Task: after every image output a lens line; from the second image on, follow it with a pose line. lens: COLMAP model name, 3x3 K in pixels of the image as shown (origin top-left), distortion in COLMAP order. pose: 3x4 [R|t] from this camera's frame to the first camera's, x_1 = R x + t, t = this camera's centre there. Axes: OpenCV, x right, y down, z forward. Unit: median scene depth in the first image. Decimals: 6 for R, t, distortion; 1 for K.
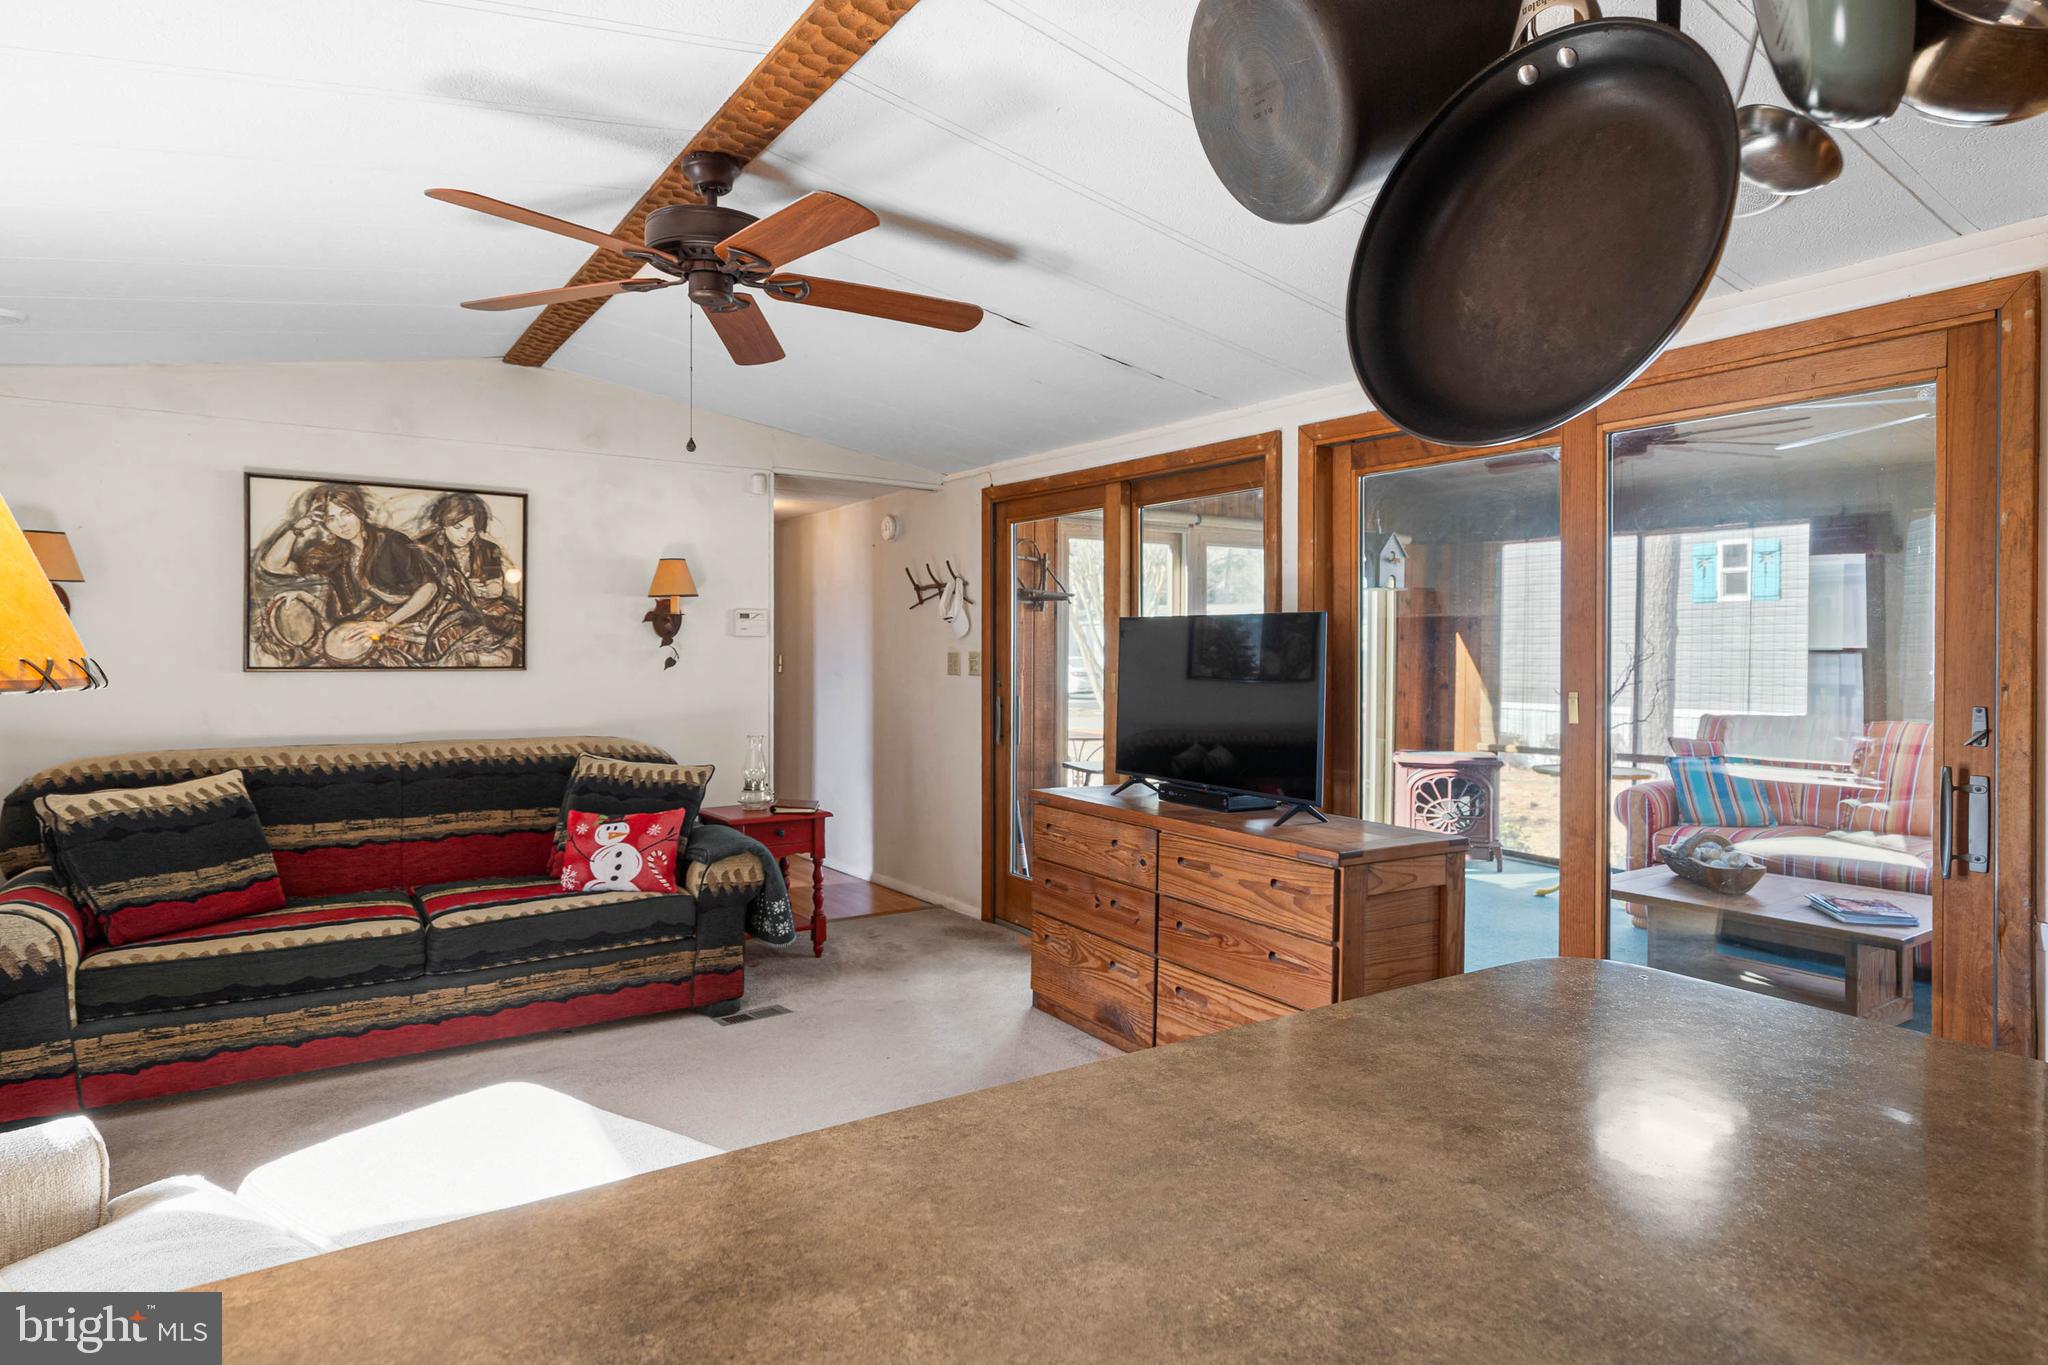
lens RADIAL K [[1148.5, 0, 1017.3], [0, 1148.5, 654.0], [0, 0, 1]] dist [0.005862, -0.000736]
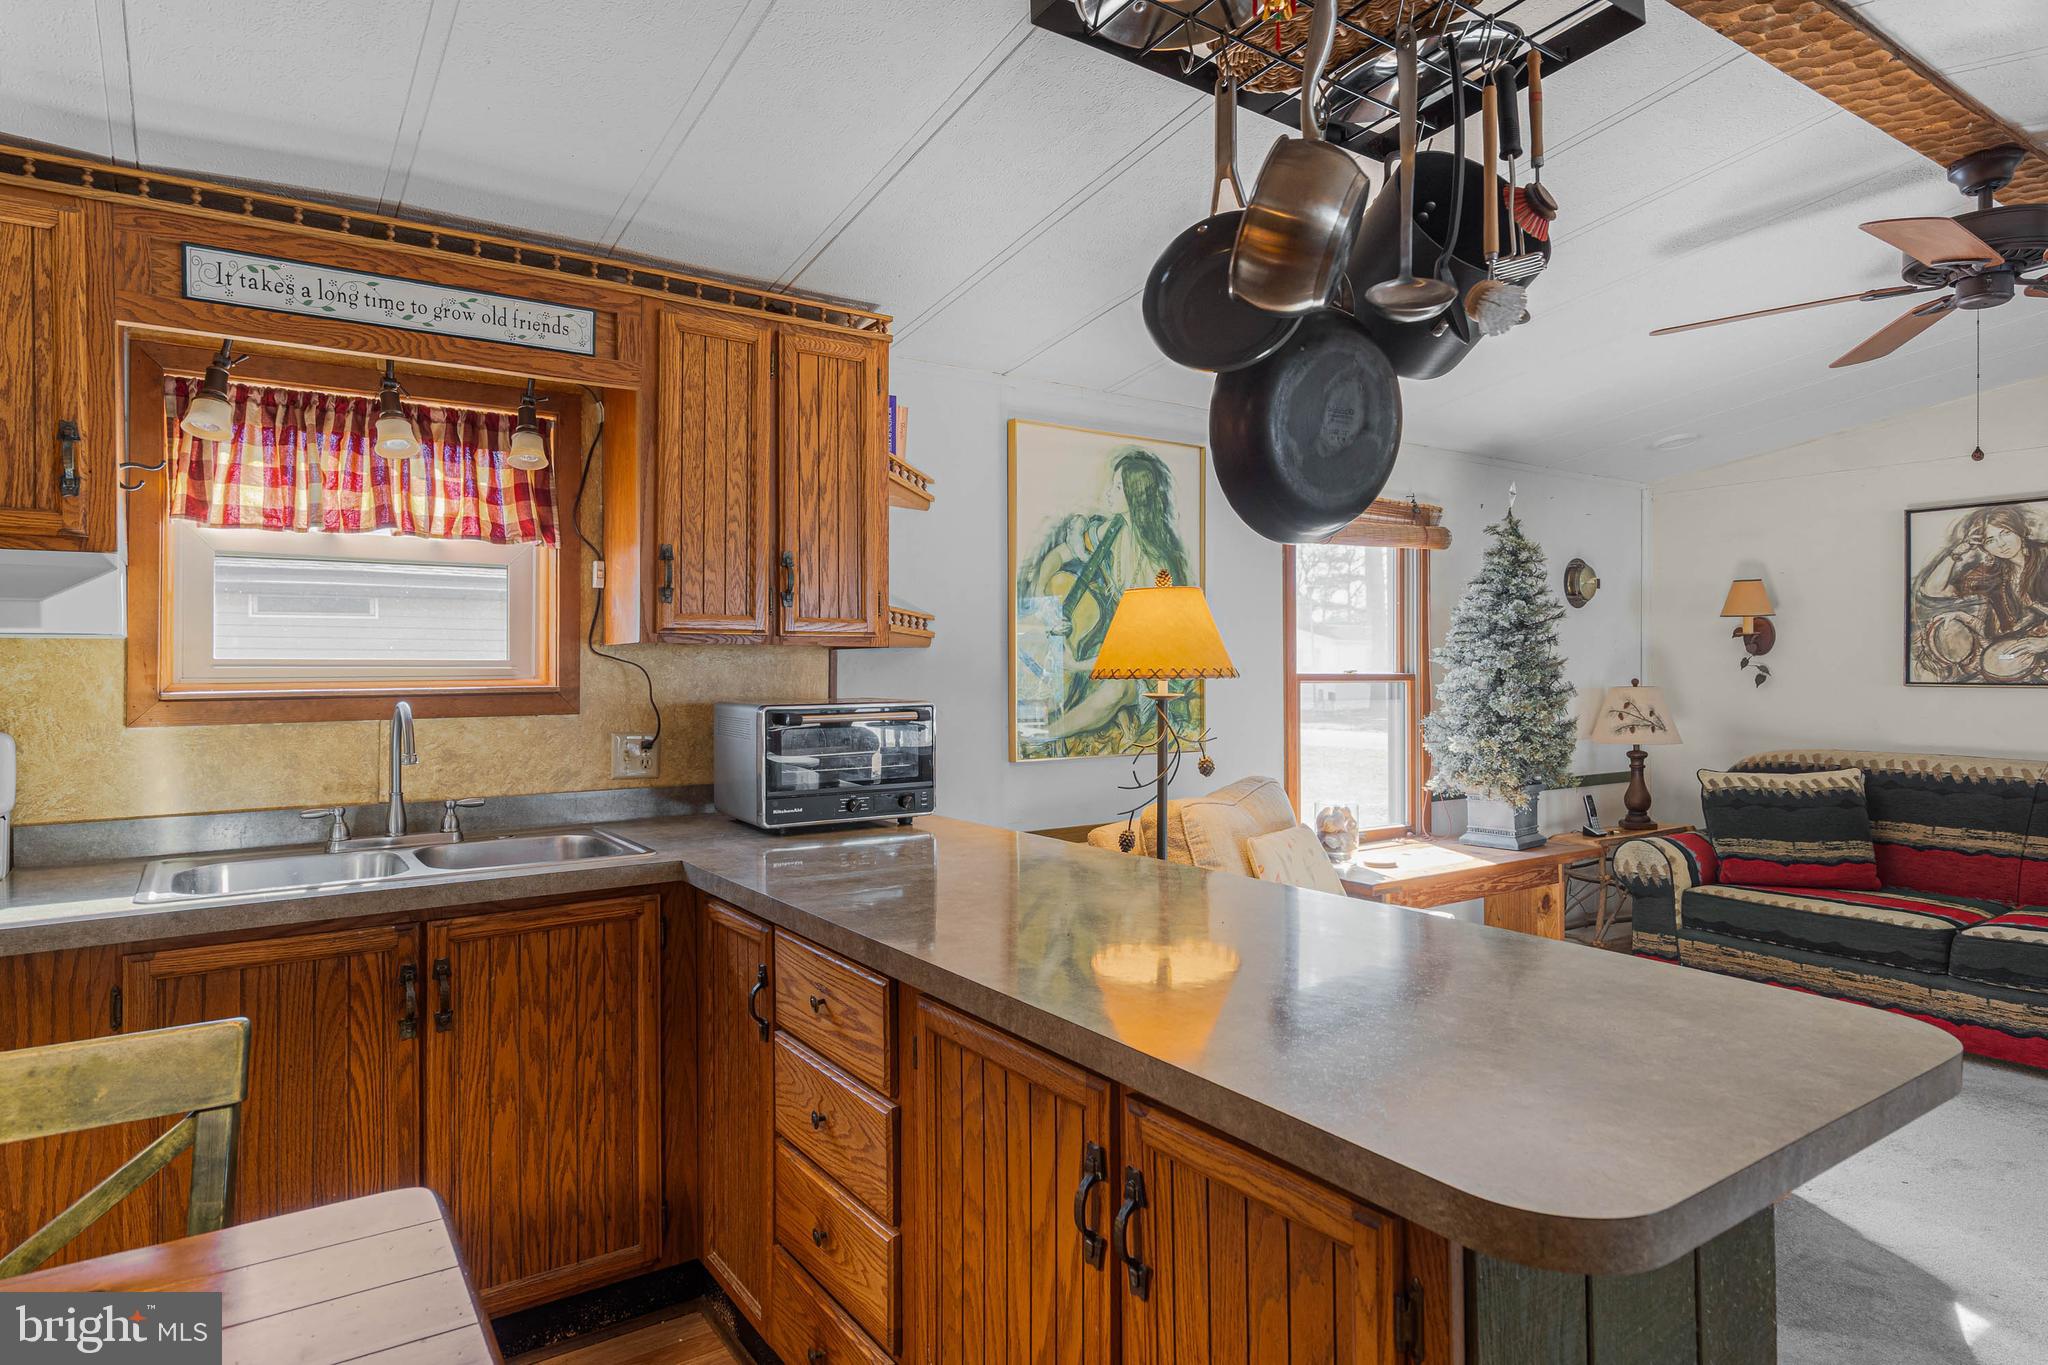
lens RADIAL K [[1148.5, 0, 1021.7], [0, 1148.5, 674.5], [0, 0, 1]] dist [0.005862, -0.000736]
pose [[0.014525, 0.001781, -0.999893, 0.454970], [-0.001124, 0.999998, 0.001765, 0.002792], [0.999894, 0.001099, 0.014527, 0.117813]]
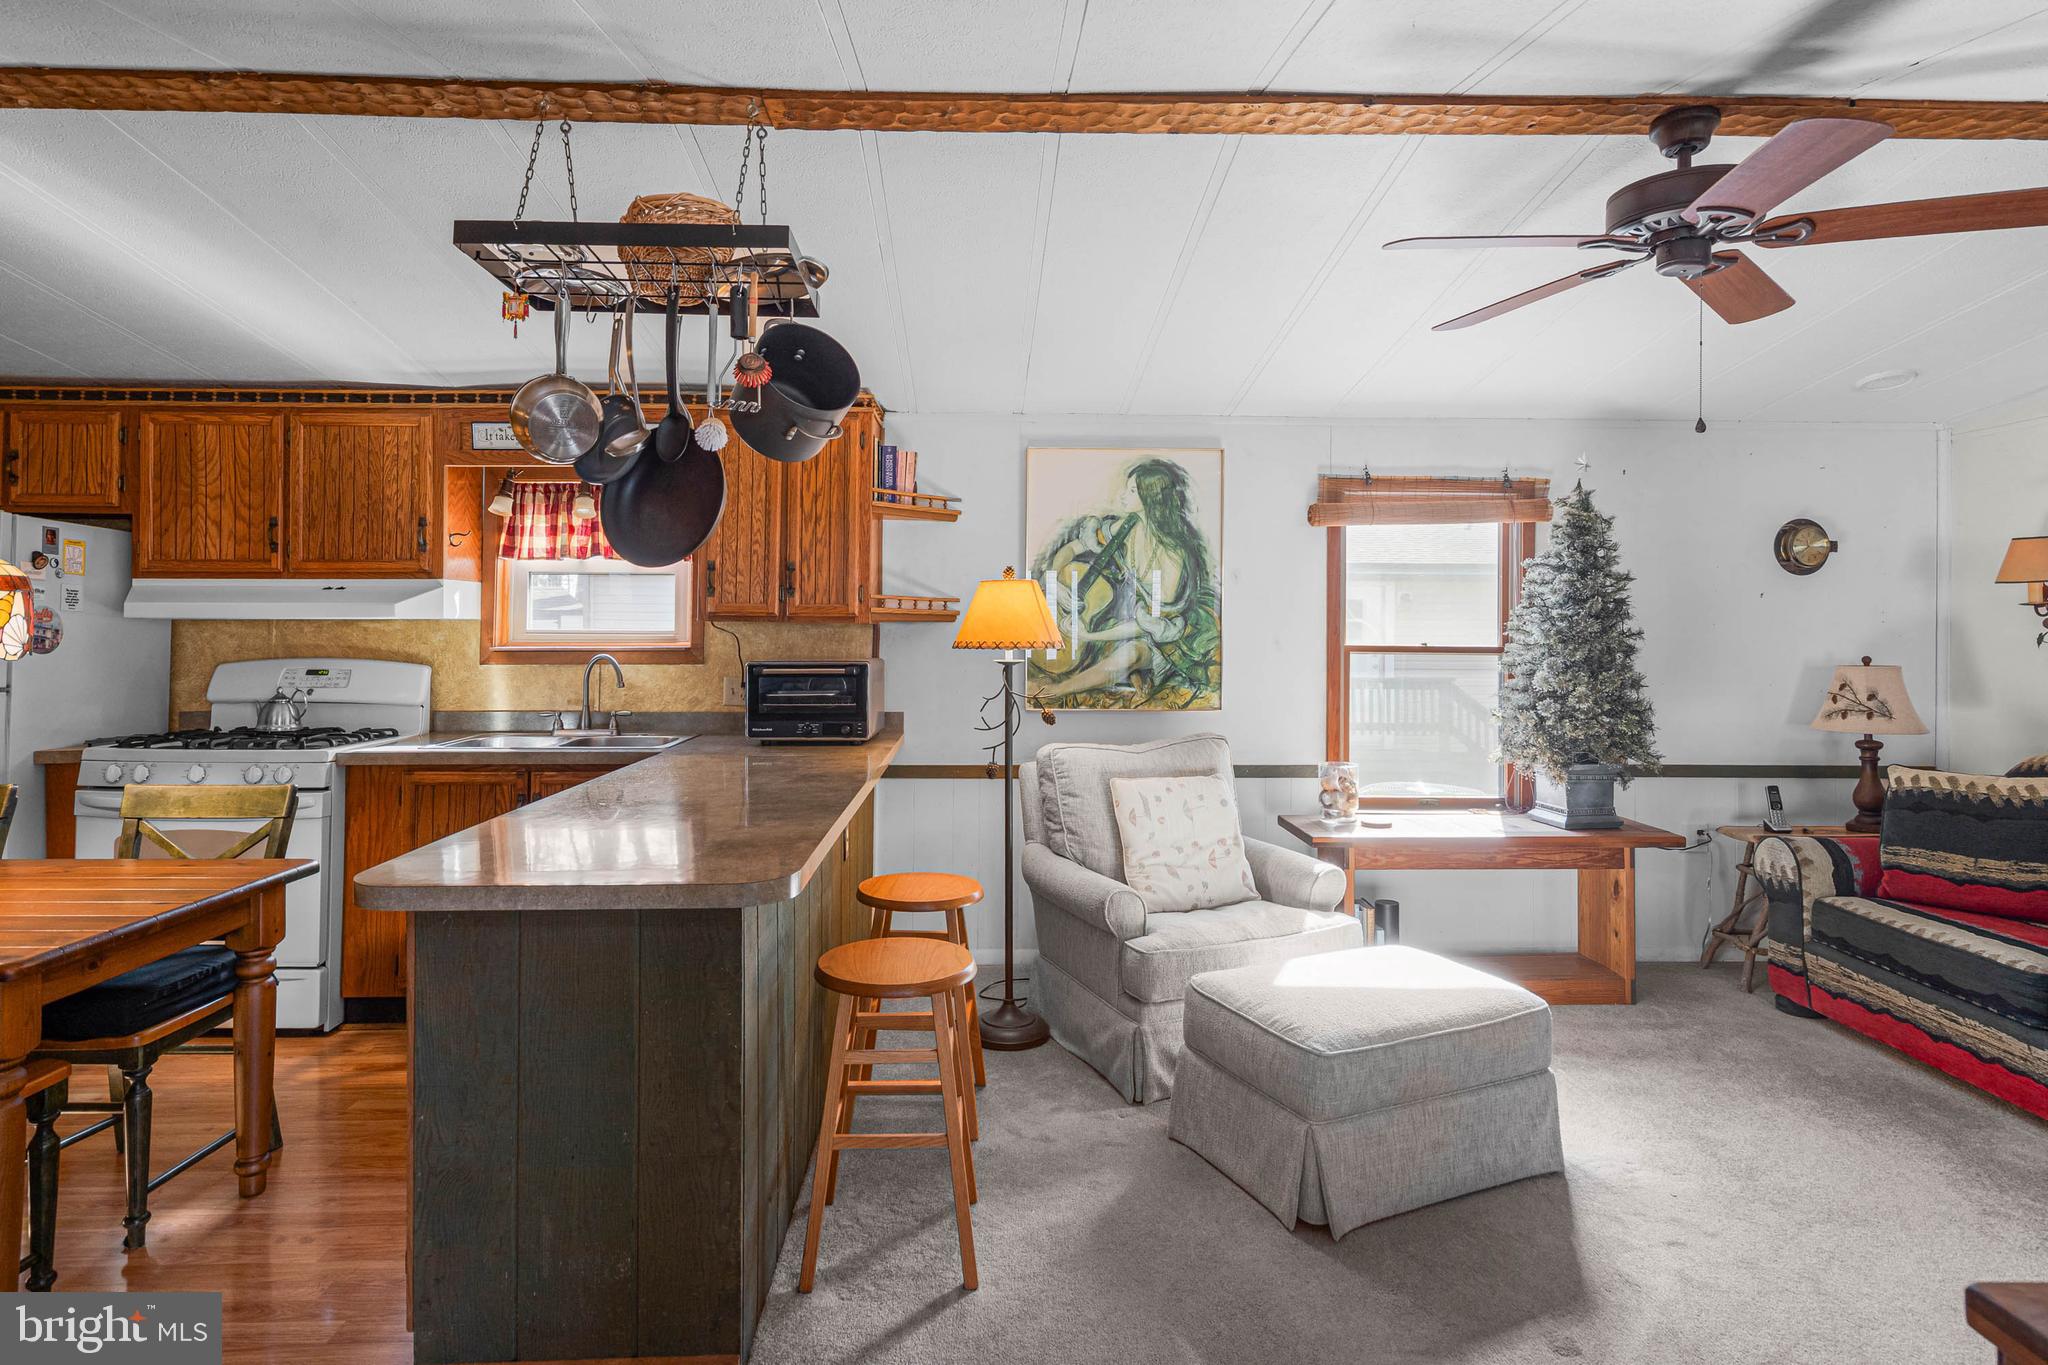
lens RADIAL K [[1070.9, 0, 1014.7], [0, 1070.9, 622.4], [0, 0, 1]] dist [-0.001942, -0.000167]
pose [[-0.529898, -0.010536, -0.847996, 0.484671], [-0.009882, 0.999932, -0.006249, -0.008854], [0.848004, 0.005069, -0.529966, 0.660681]]
